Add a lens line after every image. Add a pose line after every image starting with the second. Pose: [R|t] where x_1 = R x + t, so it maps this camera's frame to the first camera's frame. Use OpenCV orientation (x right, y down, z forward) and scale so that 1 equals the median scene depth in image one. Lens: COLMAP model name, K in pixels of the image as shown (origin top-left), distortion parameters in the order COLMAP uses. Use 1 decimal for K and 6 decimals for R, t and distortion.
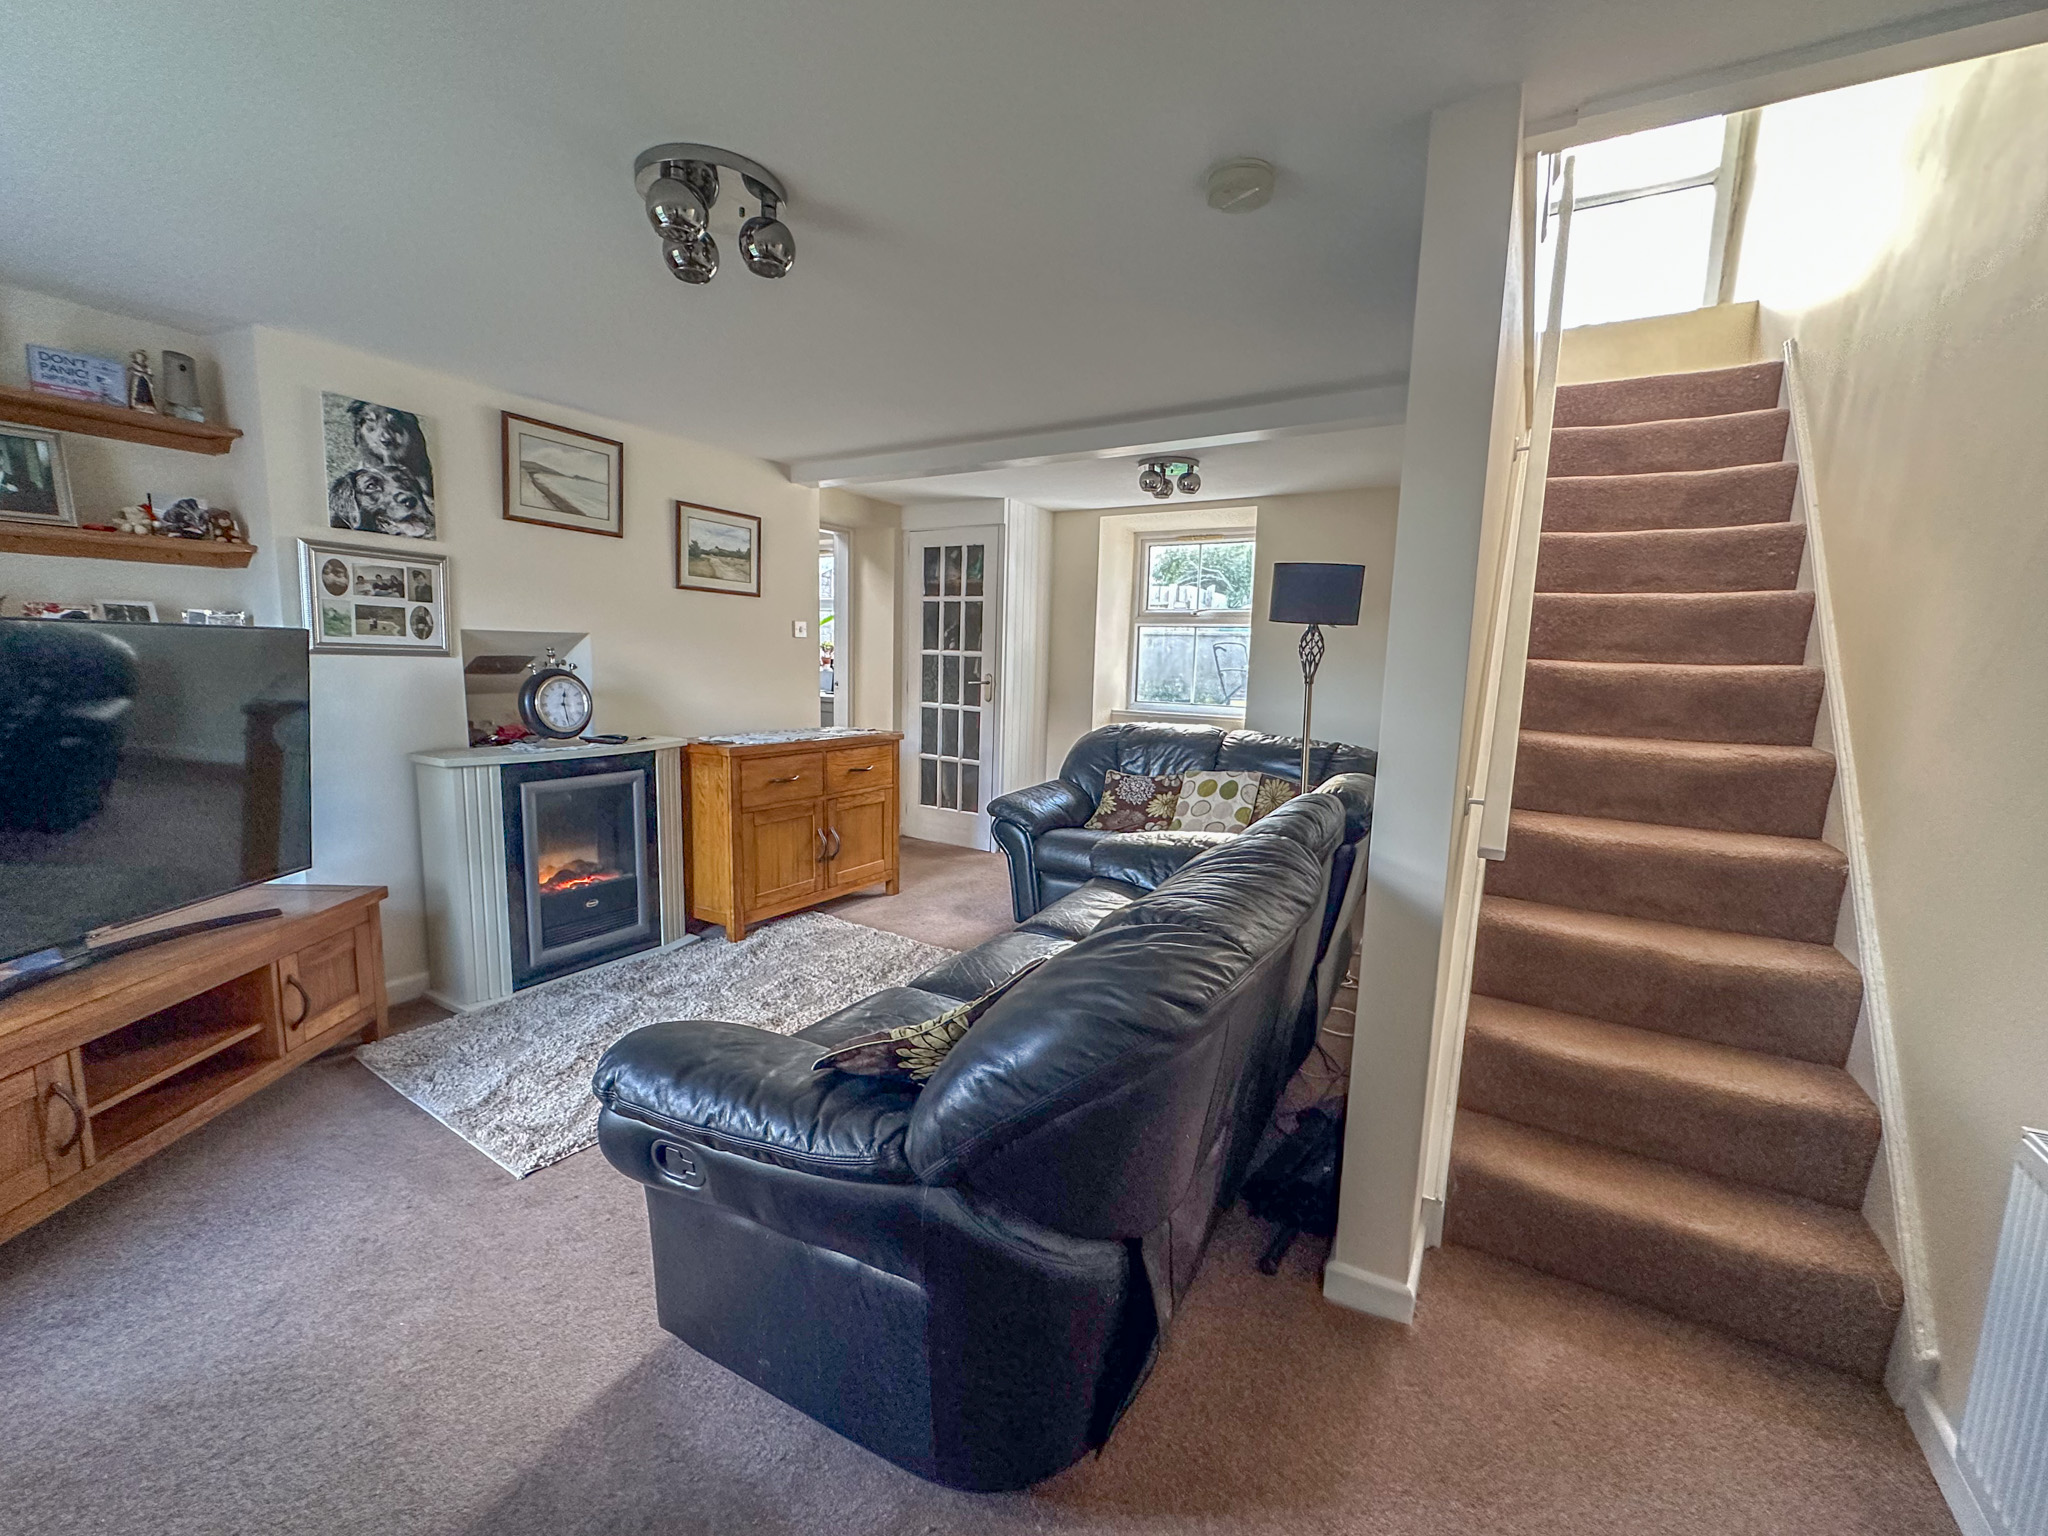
lens RADIAL K [[843.8, 0, 1024.0], [0, 843.8, 768.0], [0, 0, 1]] dist [-0.004570, -0.000412]
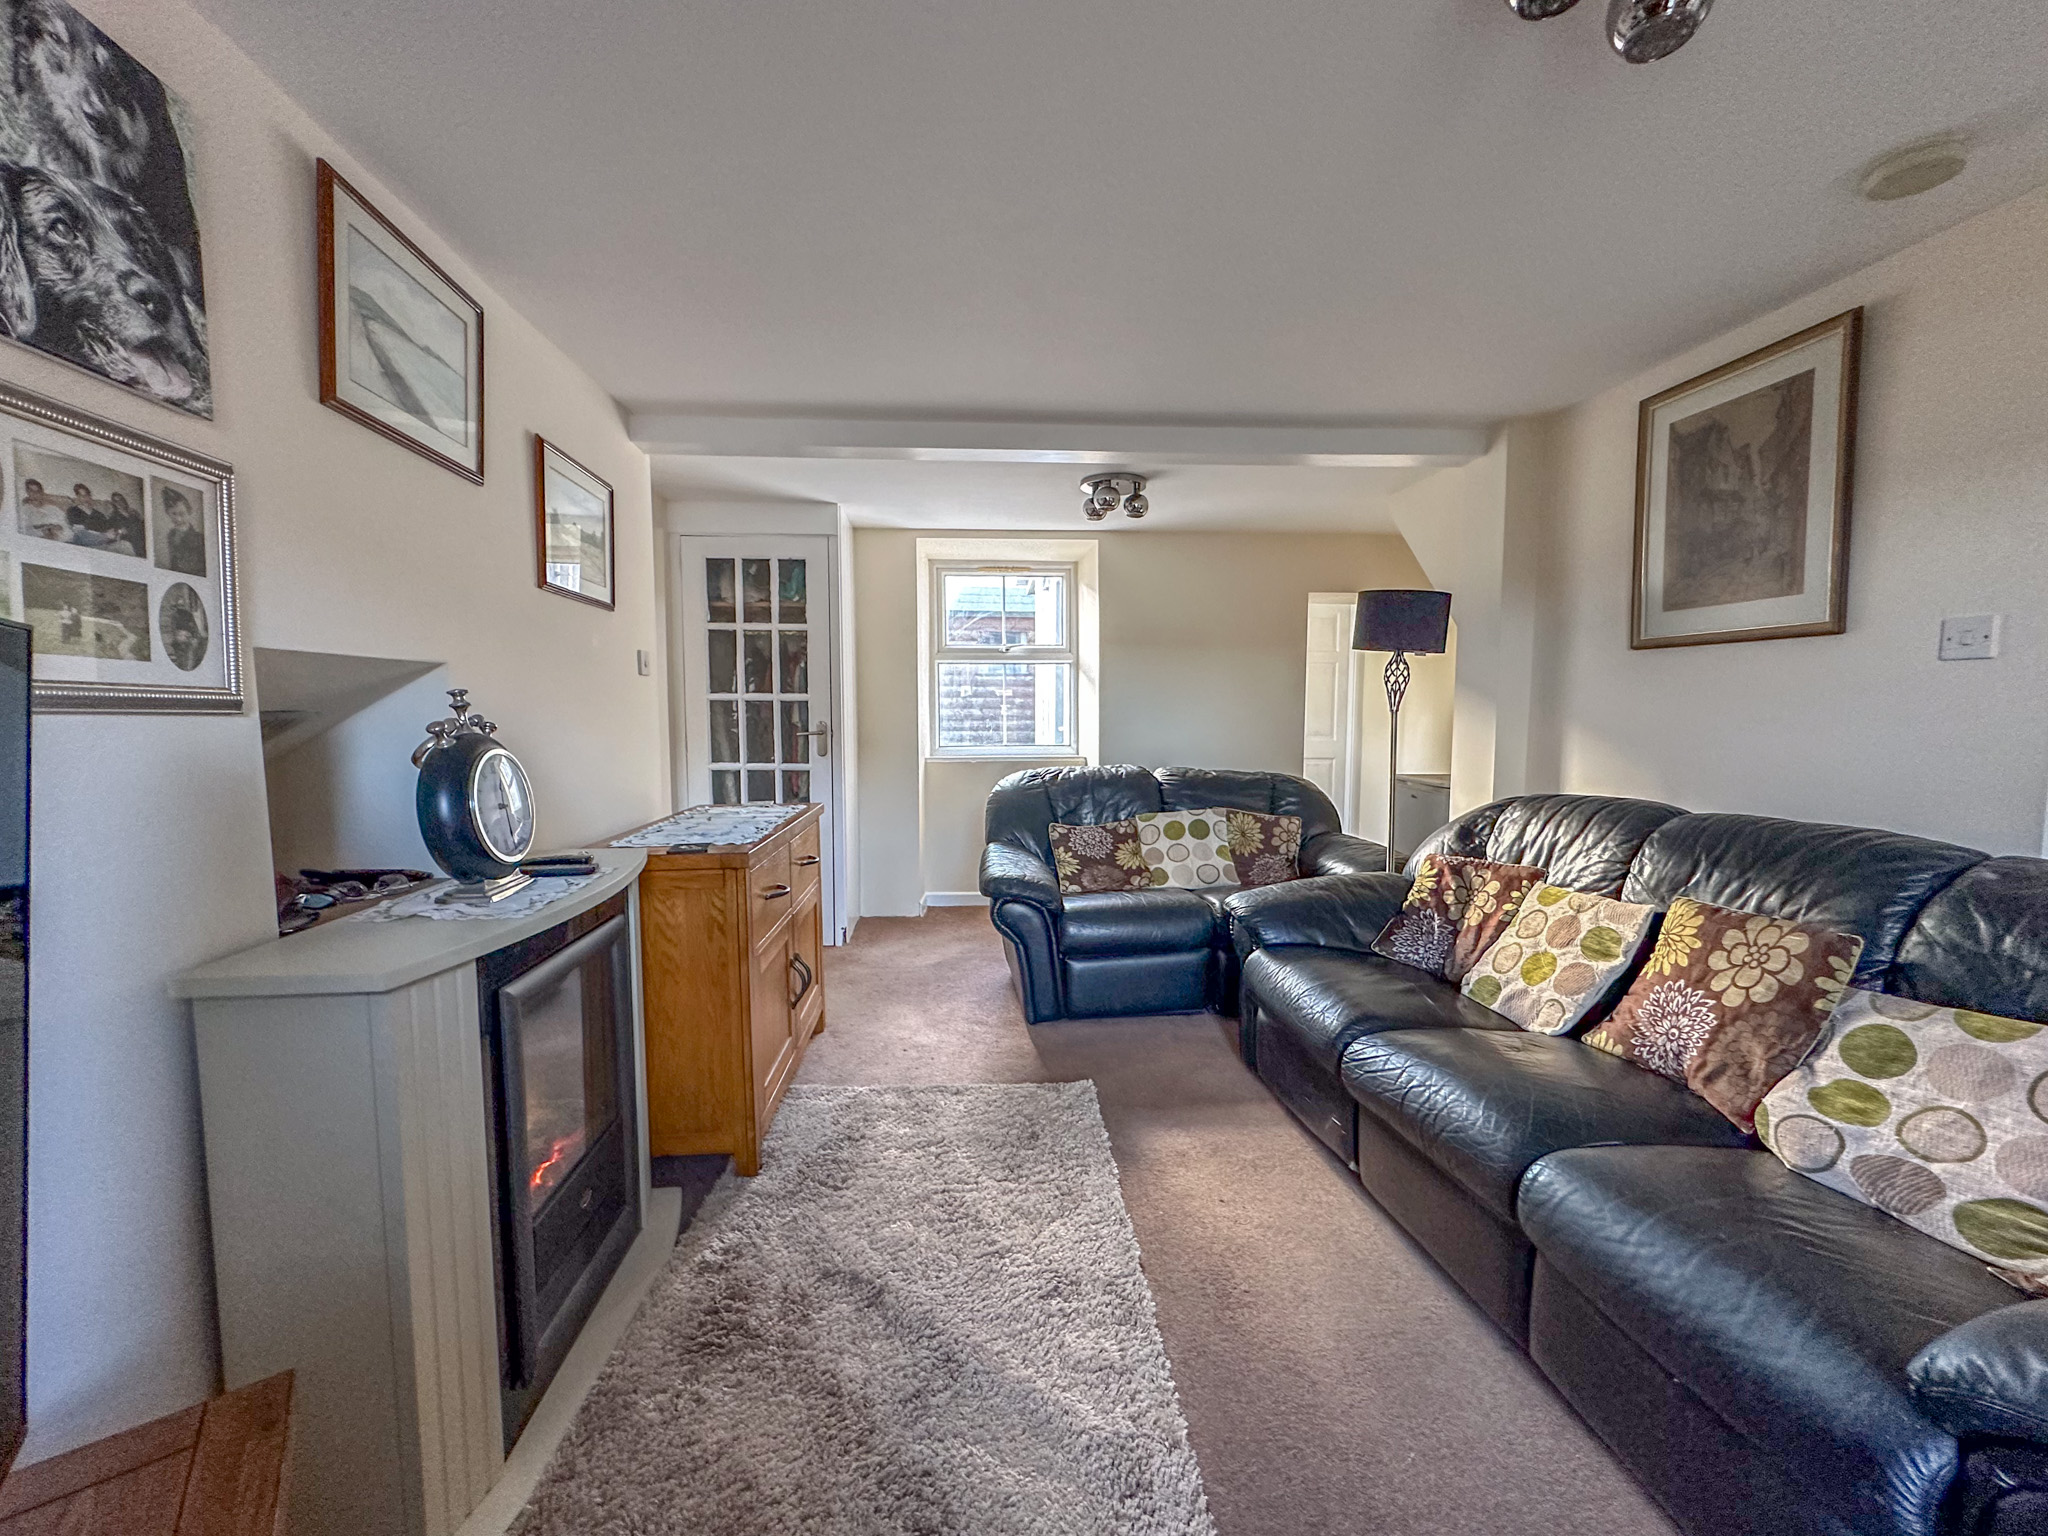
lens RADIAL K [[826.4, 0, 1018.2], [0, 826.4, 770.6], [0, 0, 1]] dist [-0.000173, -0.000060]
pose [[0.815407, -0.073618, 0.574188, -0.565529], [0.101162, 0.994739, -0.016122, -0.057050], [-0.569980, 0.071232, 0.818565, 0.435039]]
